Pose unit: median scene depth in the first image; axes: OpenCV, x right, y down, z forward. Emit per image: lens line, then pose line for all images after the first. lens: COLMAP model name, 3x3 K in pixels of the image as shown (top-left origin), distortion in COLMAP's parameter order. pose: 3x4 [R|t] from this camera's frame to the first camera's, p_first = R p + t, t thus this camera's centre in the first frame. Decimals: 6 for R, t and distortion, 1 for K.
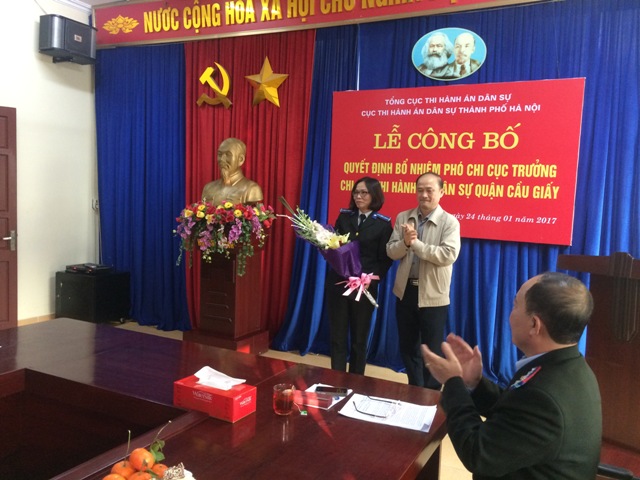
lens RADIAL K [[548.0, 0, 319.6], [0, 548.0, 240.9], [0, 0, 1]] dist [0.031209, -0.042767]
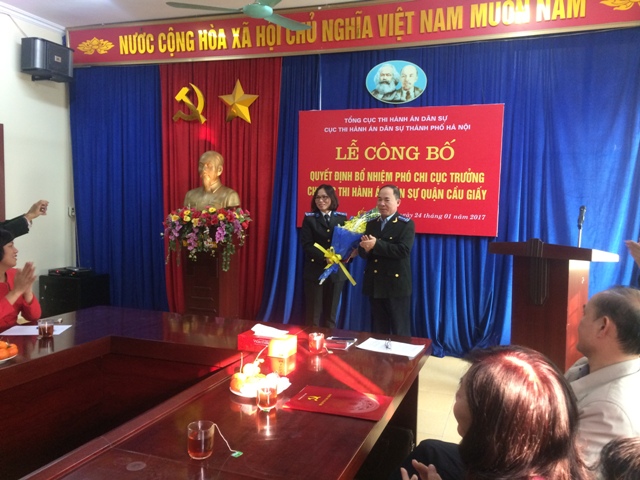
lens RADIAL K [[548.0, 0, 320.4], [0, 548.0, 239.6], [0, 0, 1]] dist [0.031209, -0.042767]
pose [[0.992027, -0.026872, 0.123127, -0.082933], [0.027678, 0.999605, -0.004838, 0.008722], [-0.122948, 0.008208, 0.992379, -0.165004]]
